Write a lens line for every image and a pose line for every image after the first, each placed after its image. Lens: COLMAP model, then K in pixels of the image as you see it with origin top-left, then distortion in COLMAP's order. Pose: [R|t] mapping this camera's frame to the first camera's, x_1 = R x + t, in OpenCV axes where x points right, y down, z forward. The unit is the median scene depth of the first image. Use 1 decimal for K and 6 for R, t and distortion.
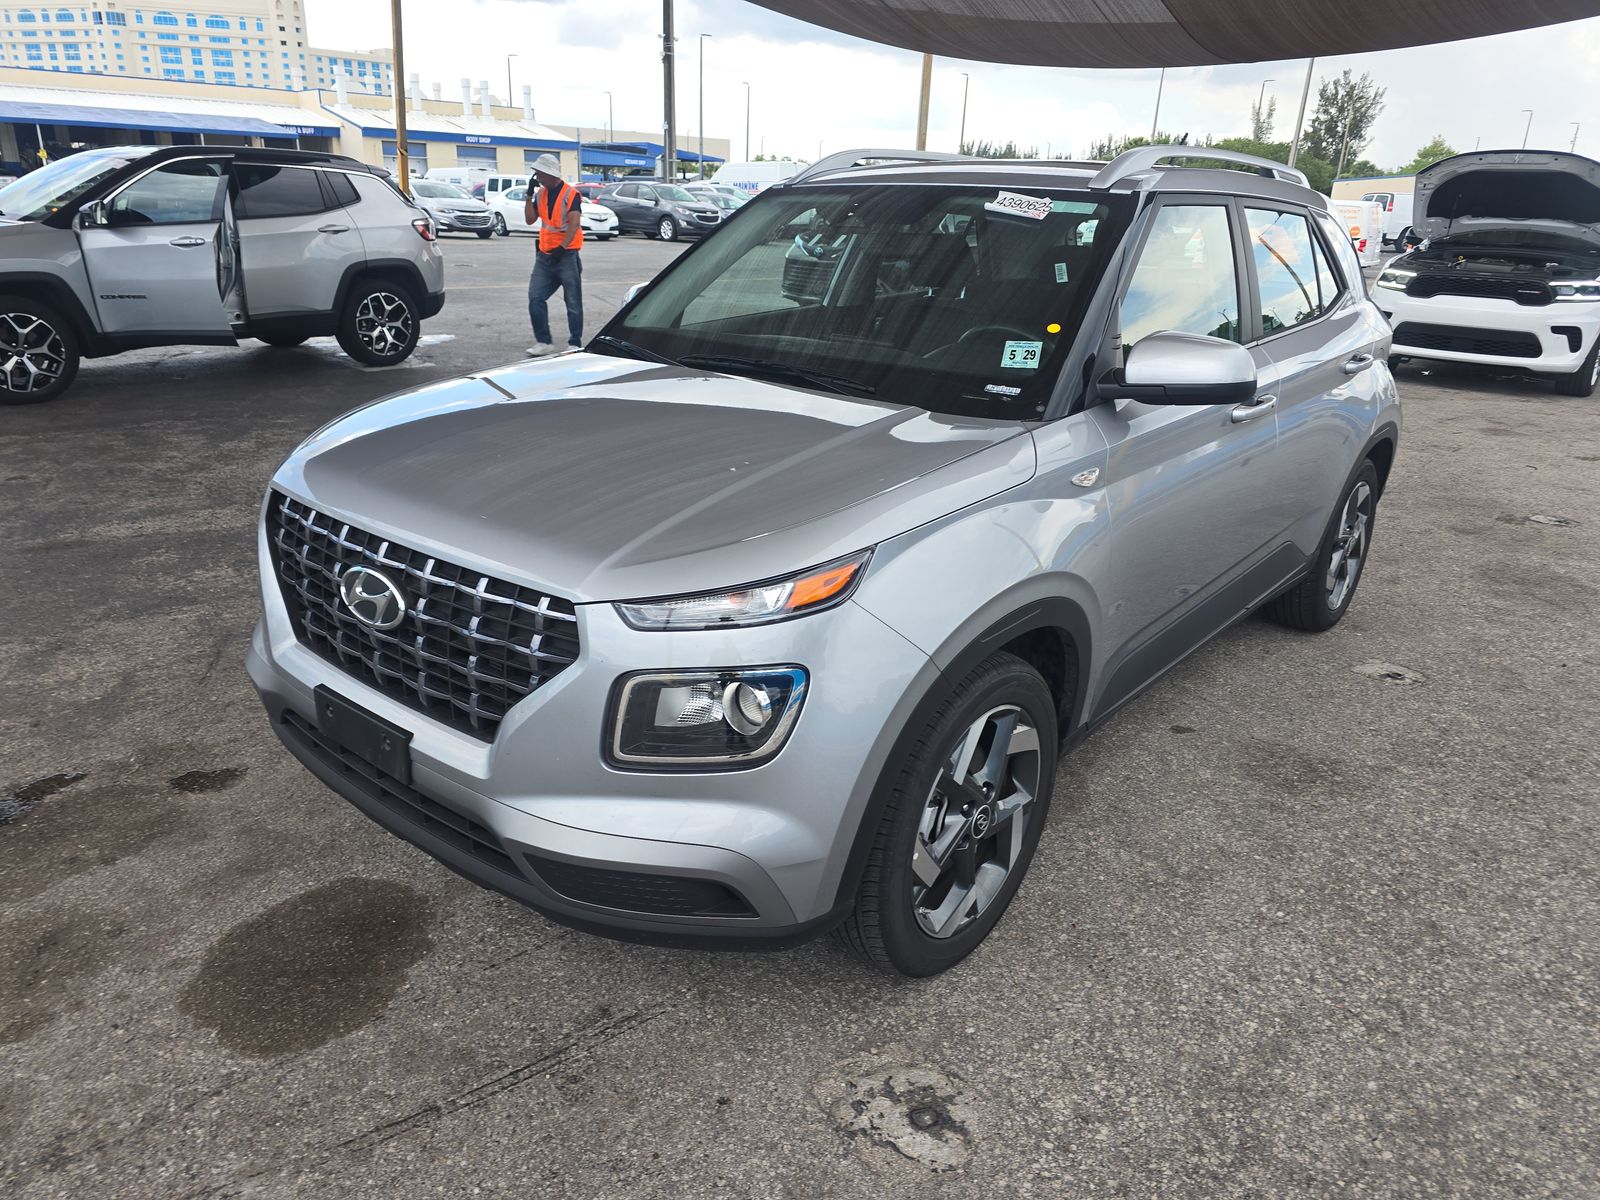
lens RADIAL K [[1093.9, 0, 794.4], [0, 1093.9, 587.6], [0, 0, 1]] dist [0.038920, -0.035684]
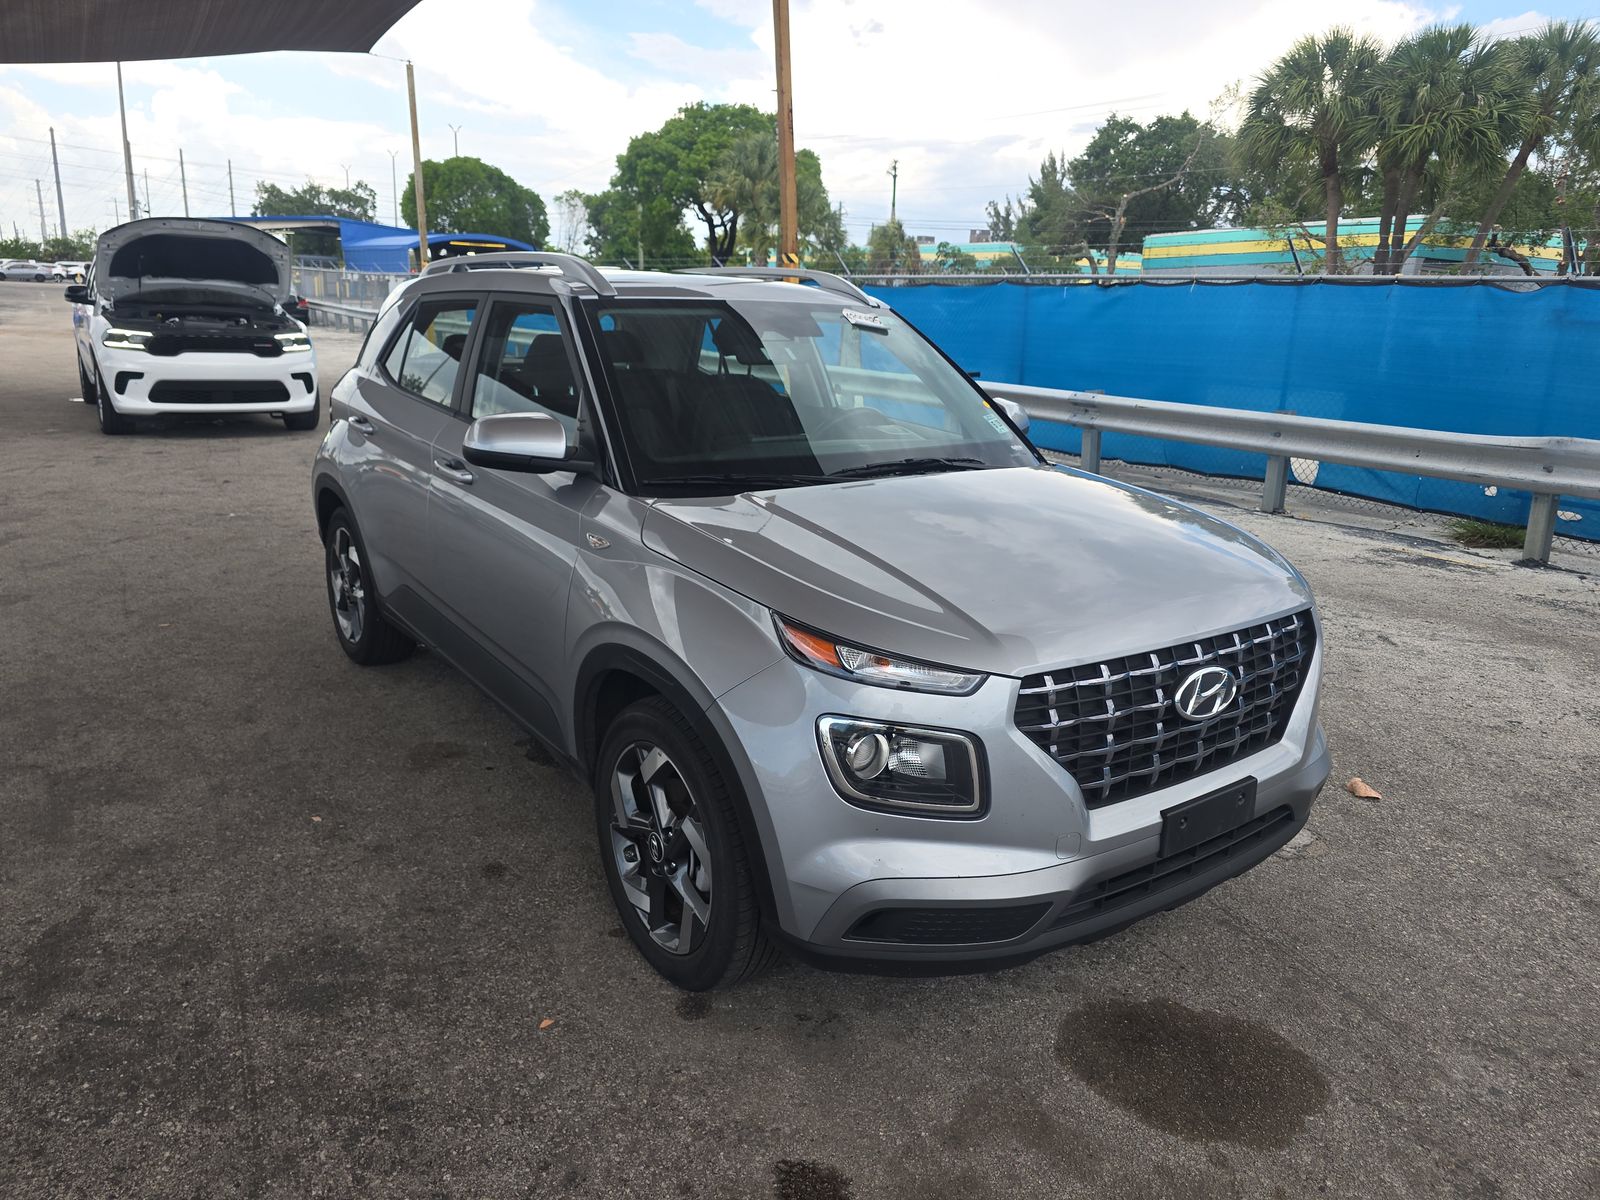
lens RADIAL K [[1093.9, 0, 794.4], [0, 1093.9, 587.6], [0, 0, 1]] dist [0.038920, -0.035684]
pose [[0.229829, -0.265225, 0.936394, -1.111816], [0.292667, 0.936450, 0.193409, -0.321031], [-0.928184, 0.229601, 0.292846, 0.758234]]
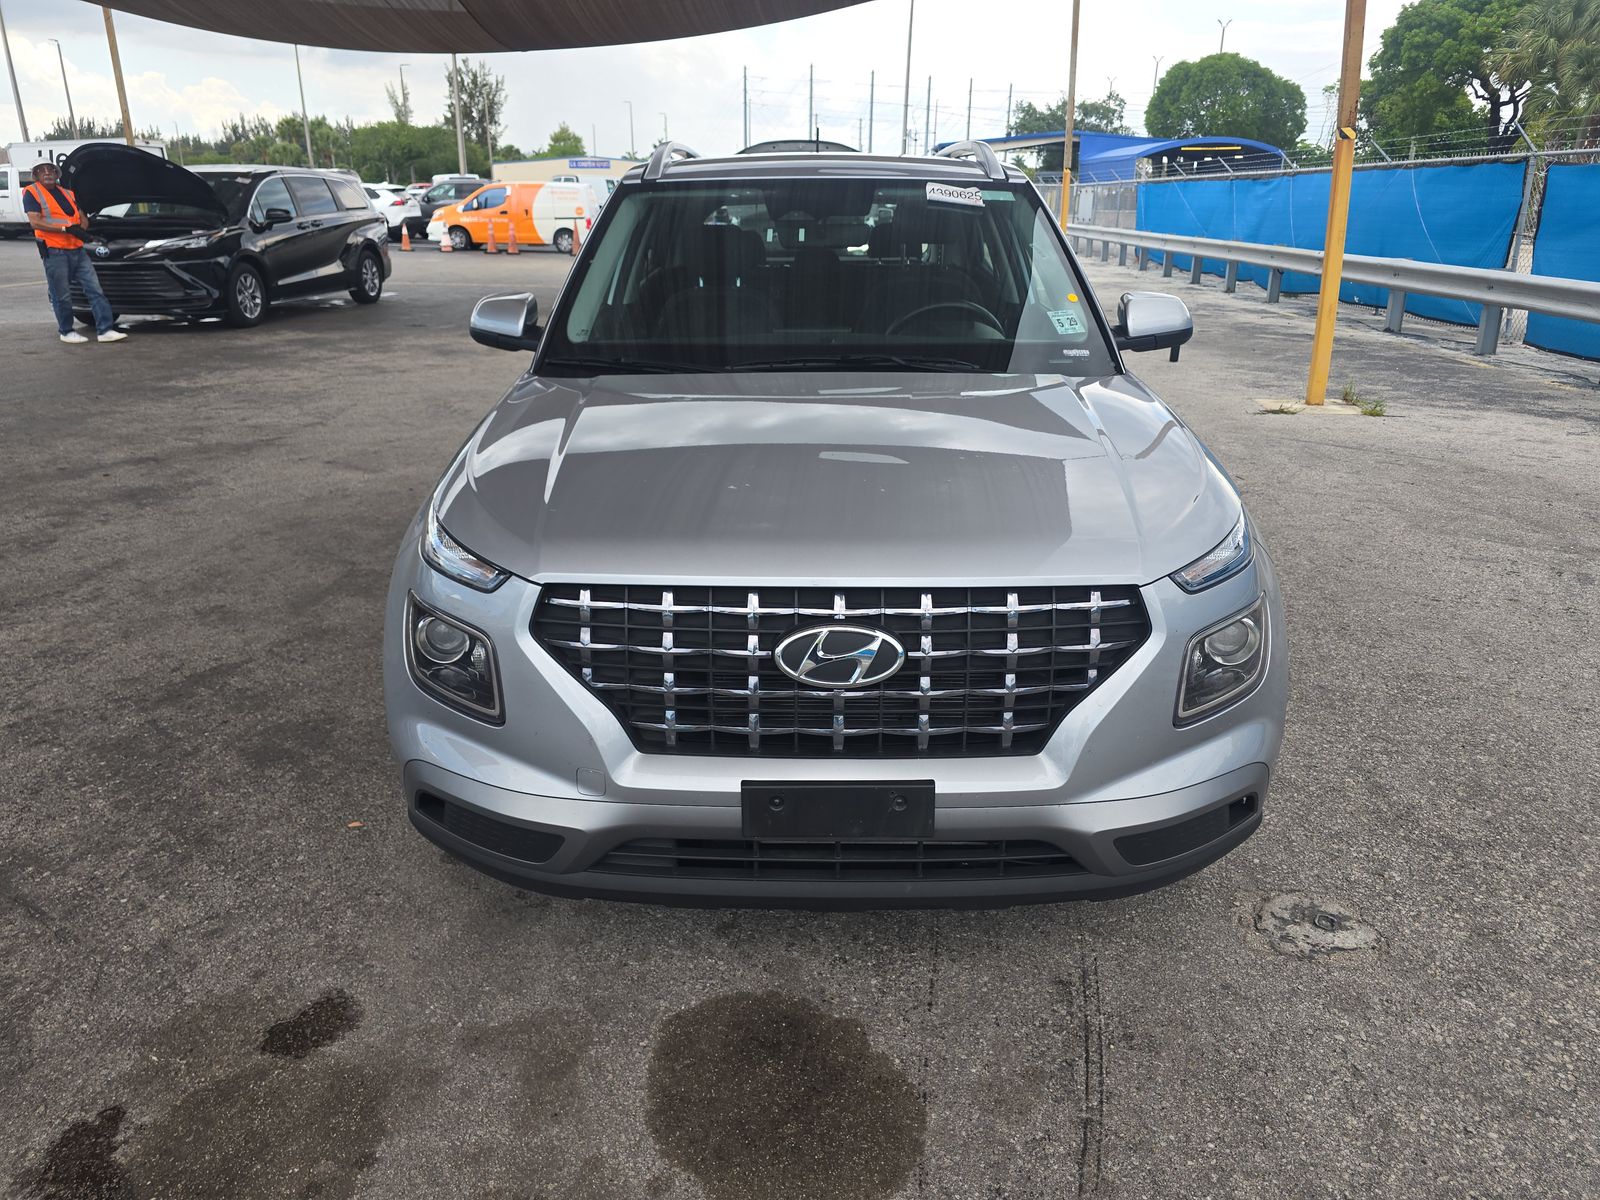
lens RADIAL K [[1093.9, 0, 794.4], [0, 1093.9, 587.6], [0, 0, 1]] dist [0.038920, -0.035684]
pose [[0.765798, -0.242217, 0.595722, -0.680051], [0.234323, 0.967770, 0.092269, -0.099739], [-0.598871, 0.068932, 0.797873, 0.224402]]
